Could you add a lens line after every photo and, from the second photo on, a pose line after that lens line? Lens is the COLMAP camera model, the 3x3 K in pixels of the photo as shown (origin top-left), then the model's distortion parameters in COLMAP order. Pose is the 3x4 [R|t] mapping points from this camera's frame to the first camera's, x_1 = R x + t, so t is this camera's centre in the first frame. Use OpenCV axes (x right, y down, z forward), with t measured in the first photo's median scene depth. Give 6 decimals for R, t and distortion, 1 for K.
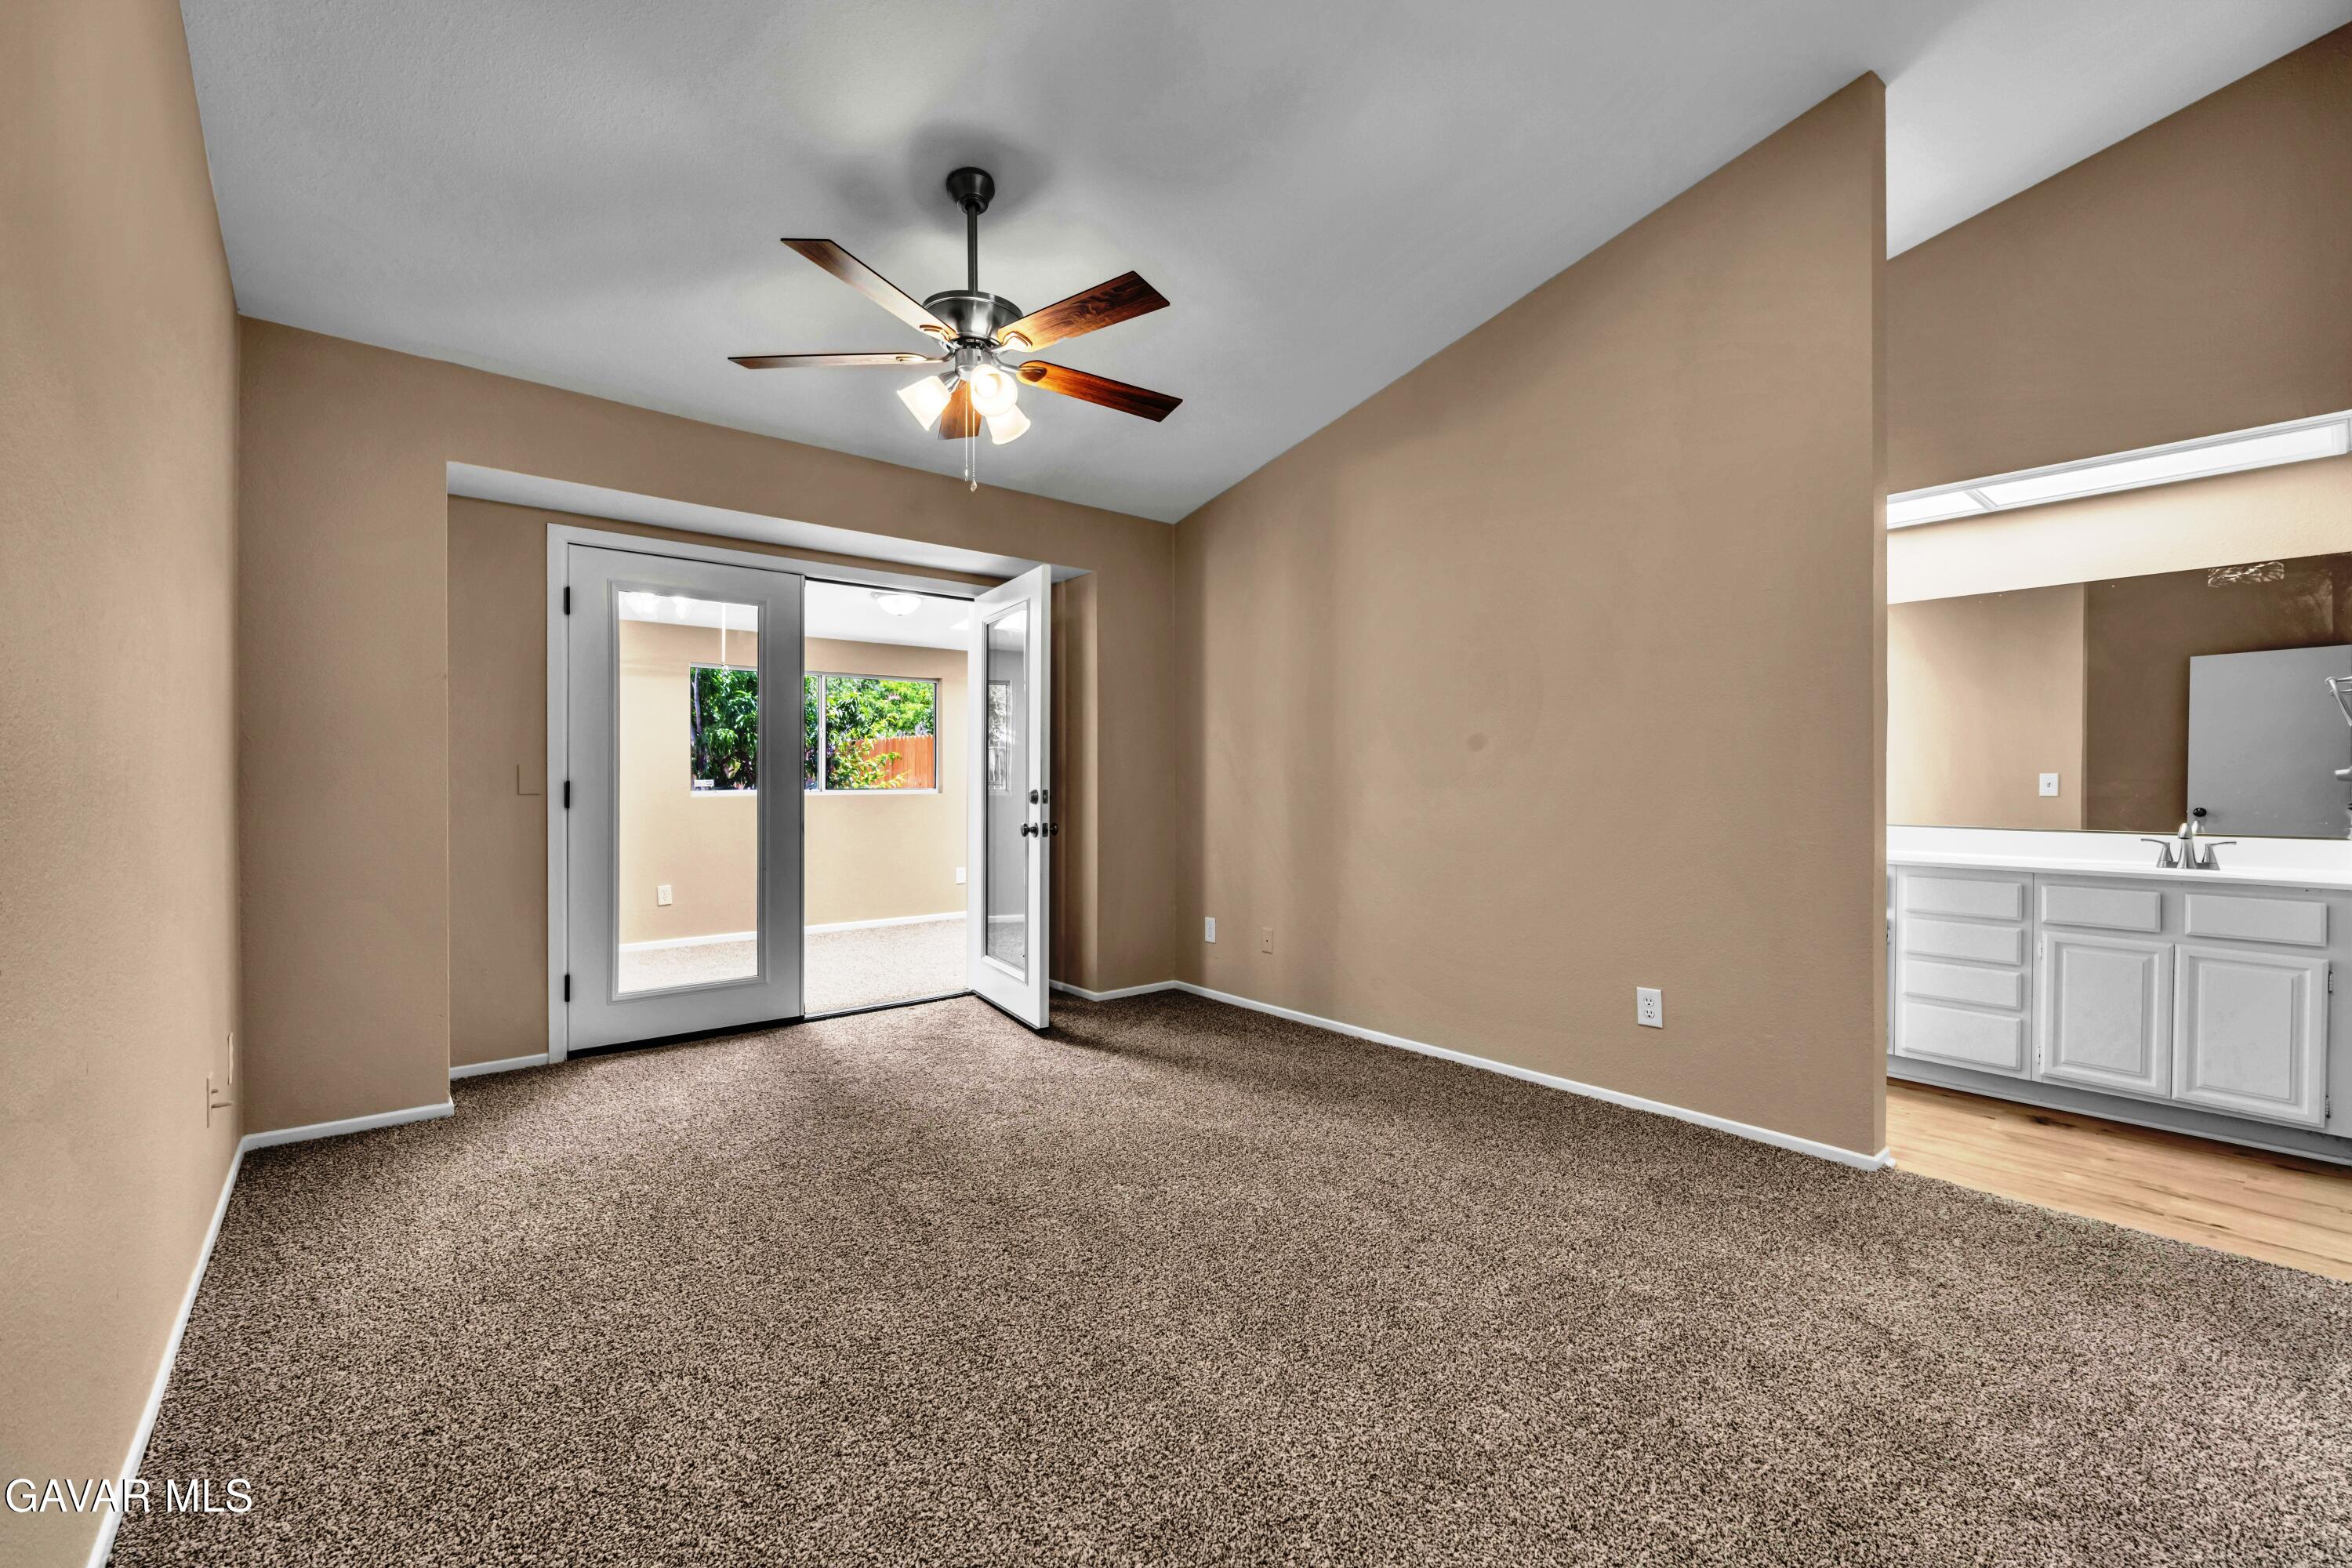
lens RADIAL K [[970.0, 0, 1185.9], [0, 970.0, 783.1], [0, 0, 1]] dist [0.000484, 0.000068]
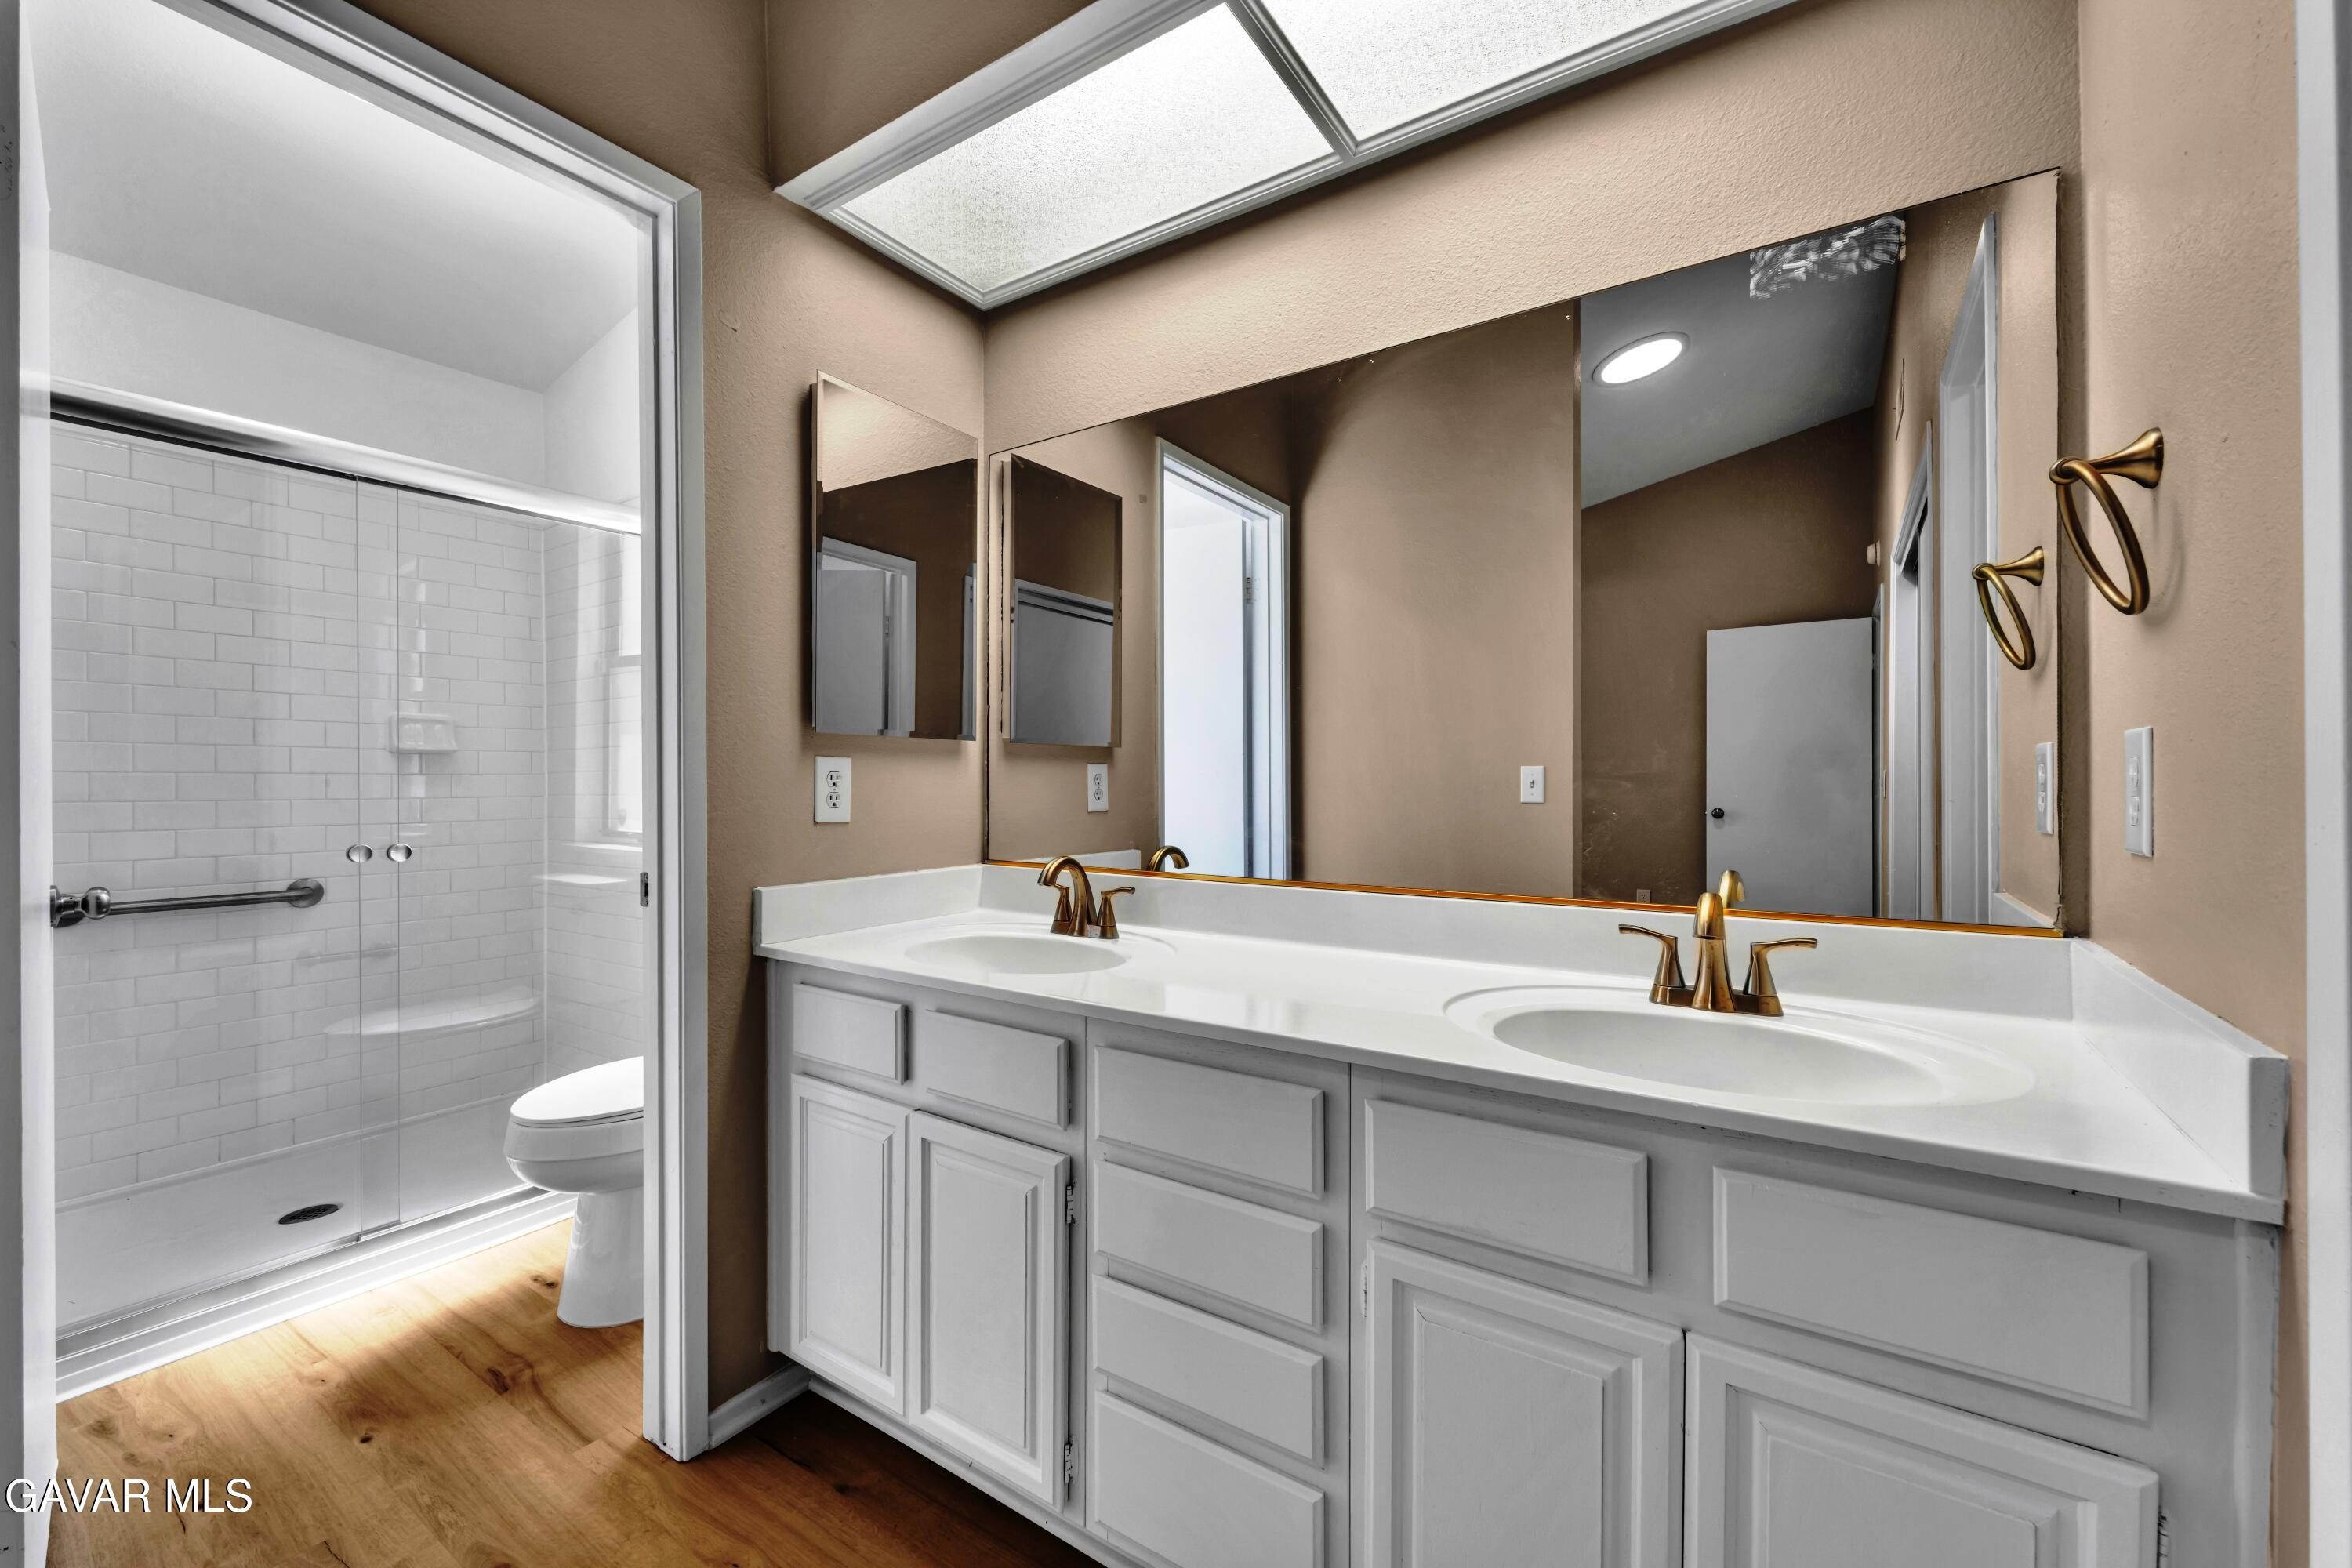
lens RADIAL K [[949.7, 0, 1166.8], [0, 949.7, 776.1], [0, 0, 1]] dist [0.002774, 0.000257]
pose [[0.959000, -0.004388, 0.283372, 0.716680], [0.005422, 0.999981, -0.002863, -0.004271], [-0.283354, 0.004282, 0.959006, 0.698558]]
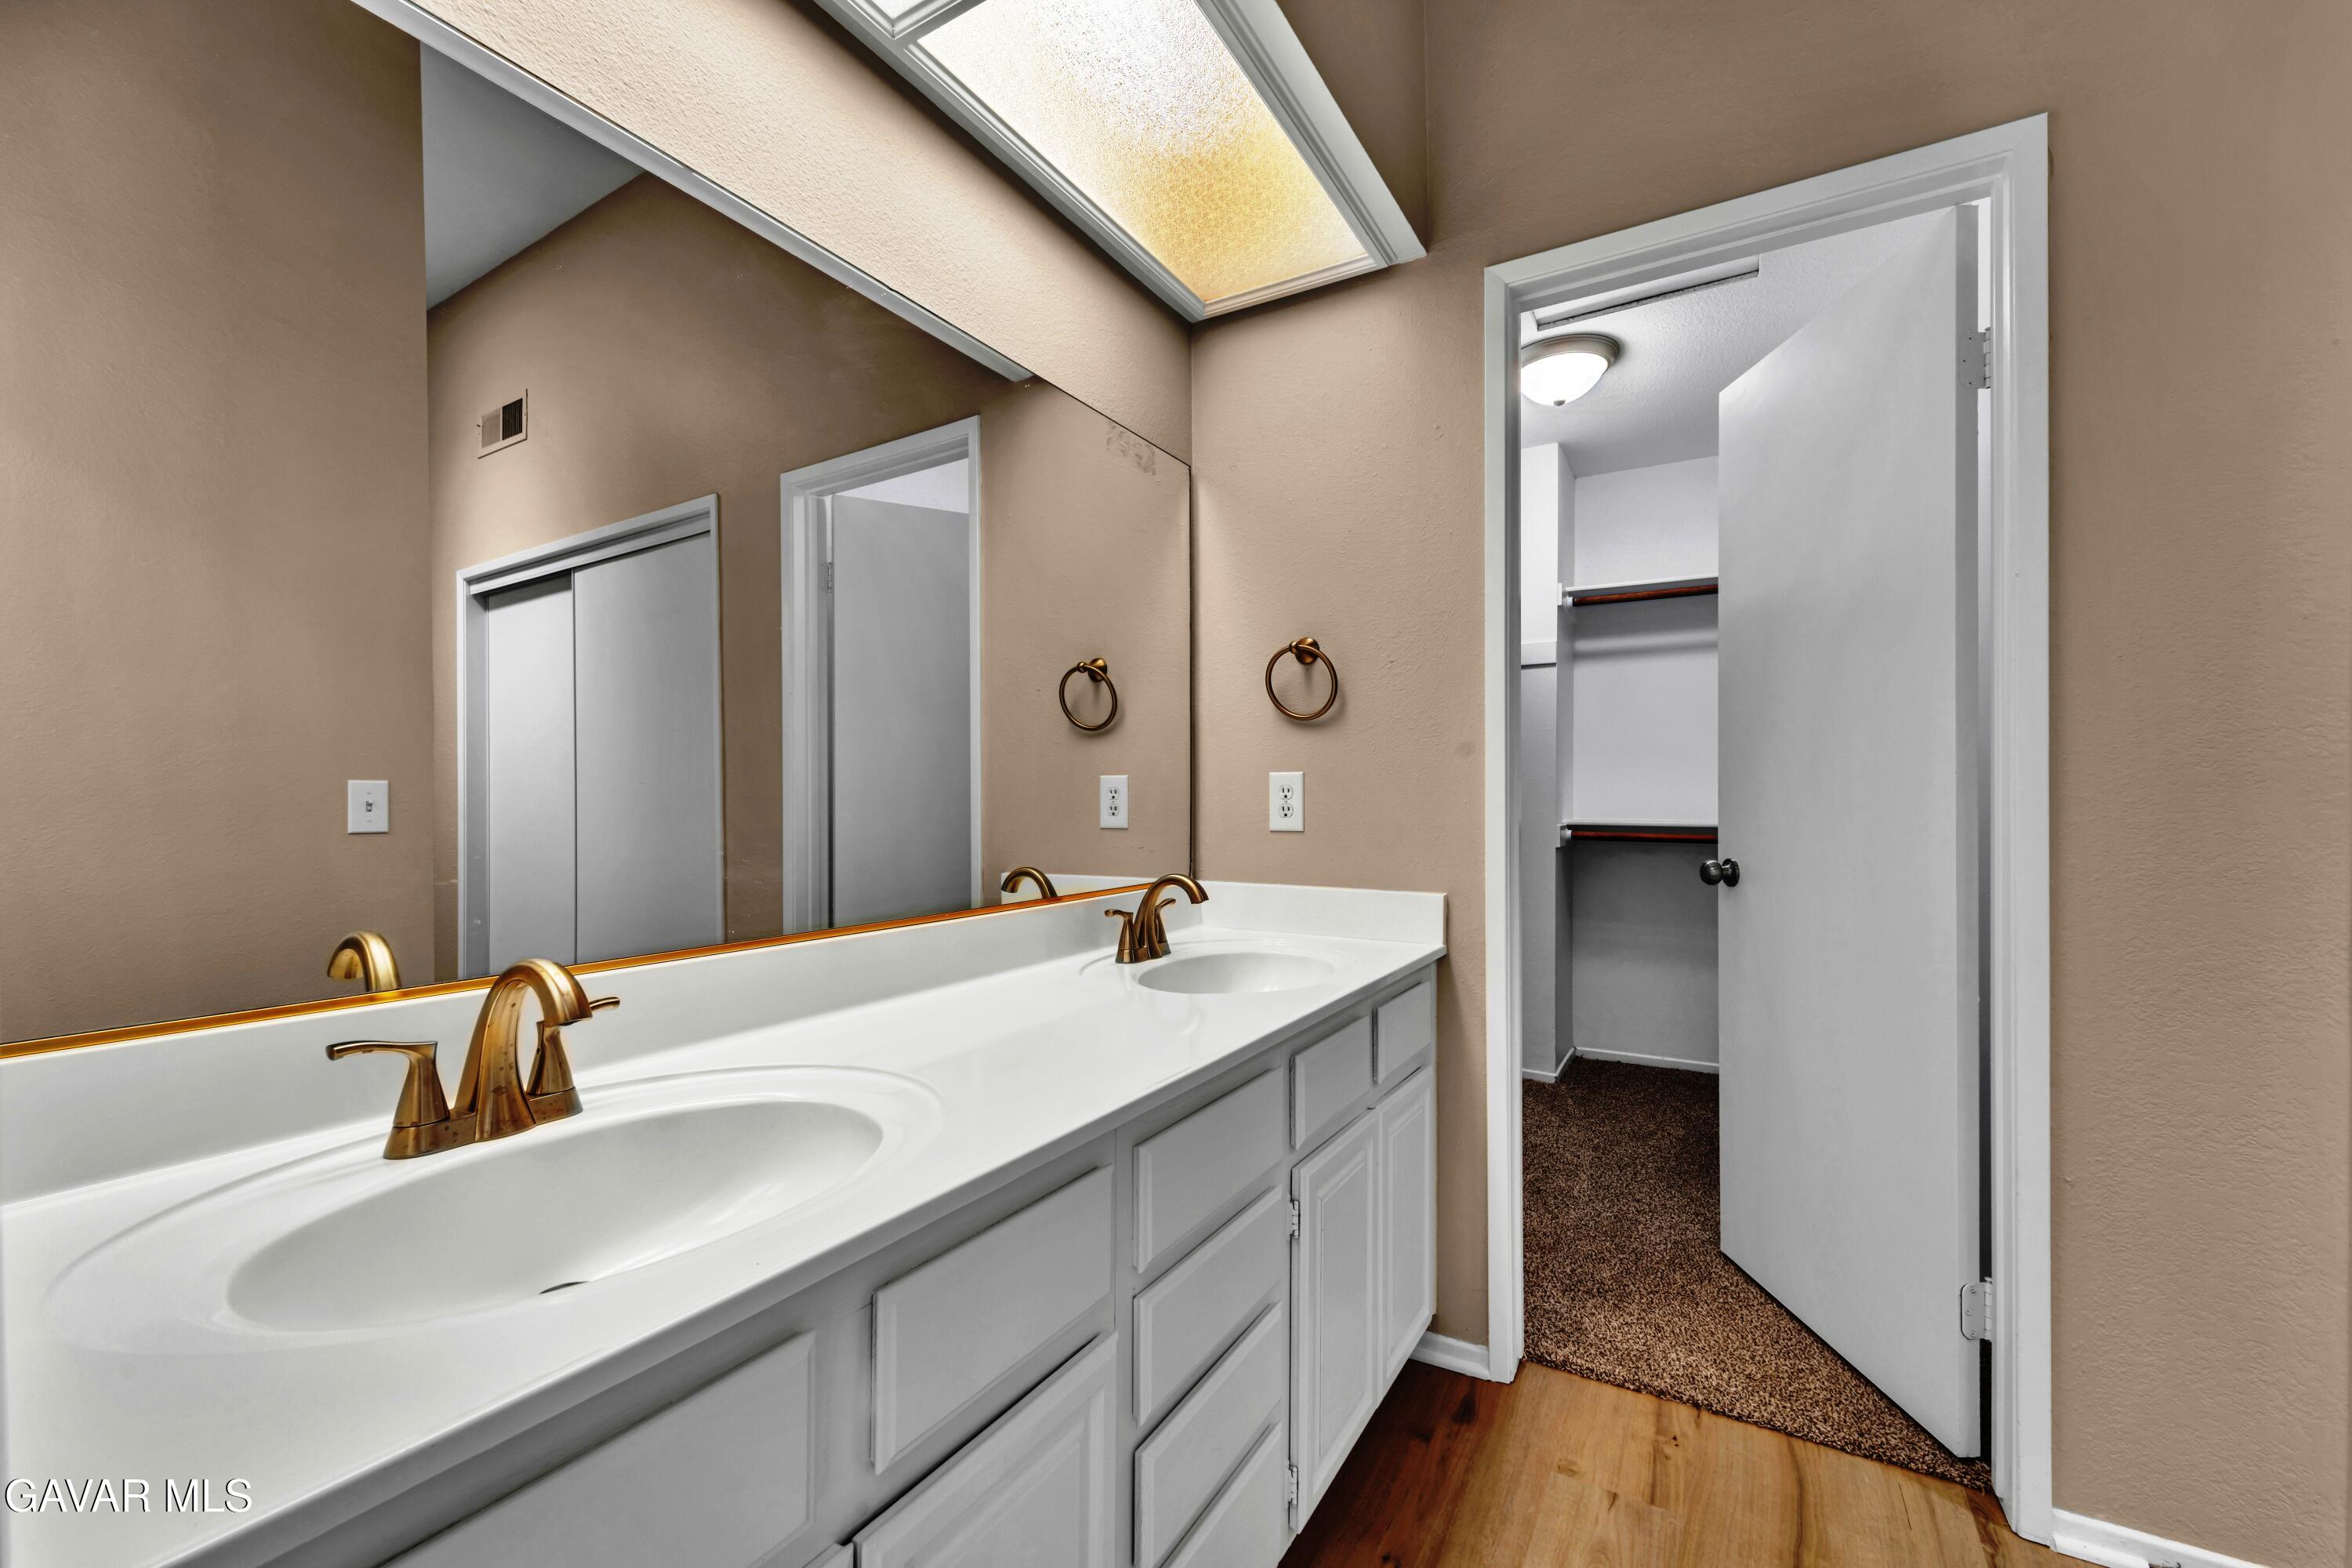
lens RADIAL K [[936.3, 0, 1176.0], [0, 936.3, 784.0], [0, 0, 1]] dist [-0.000557, -0.000128]
pose [[-0.327788, 0.007426, 0.944722, 0.530693], [0.005912, 0.999966, -0.005809, -0.005478], [-0.944733, 0.003681, -0.327820, 1.166082]]
